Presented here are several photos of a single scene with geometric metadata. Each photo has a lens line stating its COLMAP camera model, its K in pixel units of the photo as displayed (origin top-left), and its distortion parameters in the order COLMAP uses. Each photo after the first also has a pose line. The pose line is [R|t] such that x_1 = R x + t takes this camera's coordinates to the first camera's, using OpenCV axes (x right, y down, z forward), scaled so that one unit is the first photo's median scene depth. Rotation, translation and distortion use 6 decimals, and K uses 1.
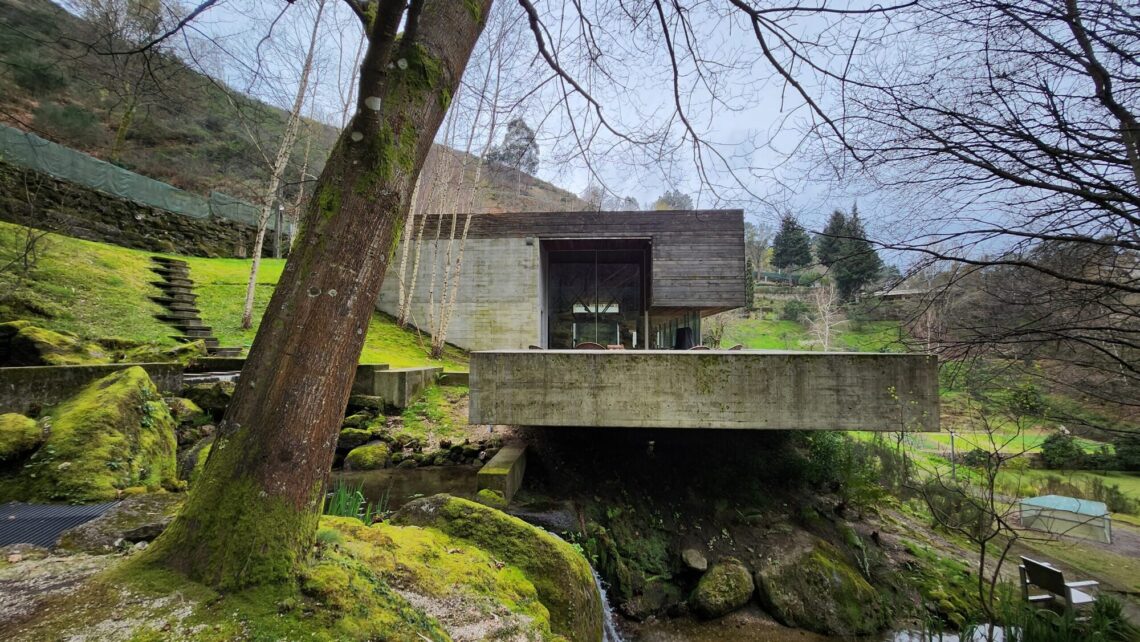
lens RADIAL K [[456.4, 0, 569.1], [0, 456.4, 322.0], [0, 0, 1]] dist [-0.012467, -0.002797]
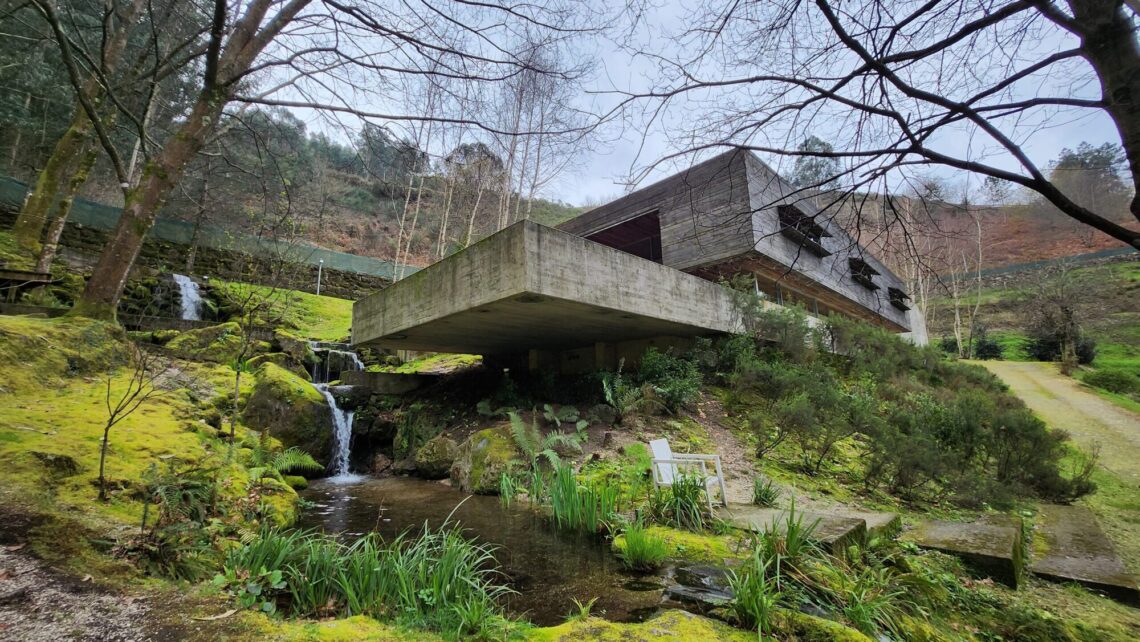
lens RADIAL K [[456.4, 0, 570.2], [0, 456.4, 323.1], [0, 0, 1]] dist [-0.012467, -0.002797]
pose [[0.751939, -0.146220, -0.642812, 0.653194], [0.071692, 0.987446, -0.140751, 0.196114], [0.655323, 0.059752, 0.752982, 0.132965]]
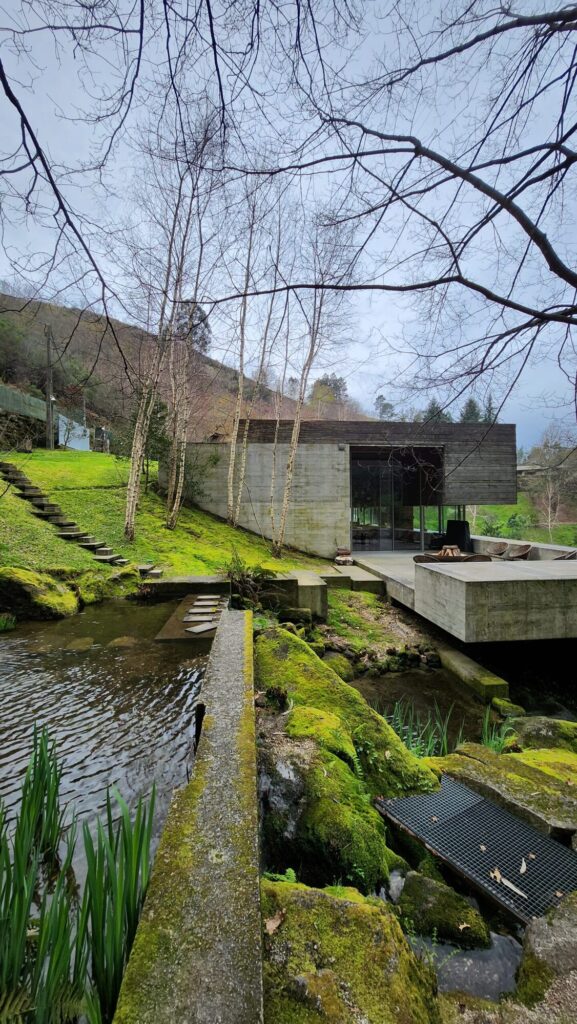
lens RADIAL K [[409.1, 0, 287.7], [0, 409.1, 510.7], [0, 0, 1]] dist [-0.018617, -0.000643]
pose [[0.985146, -0.009646, 0.171449, -0.398997], [-0.000645, 0.998206, 0.059864, -0.083181], [-0.171718, -0.059086, 0.983373, 0.032894]]
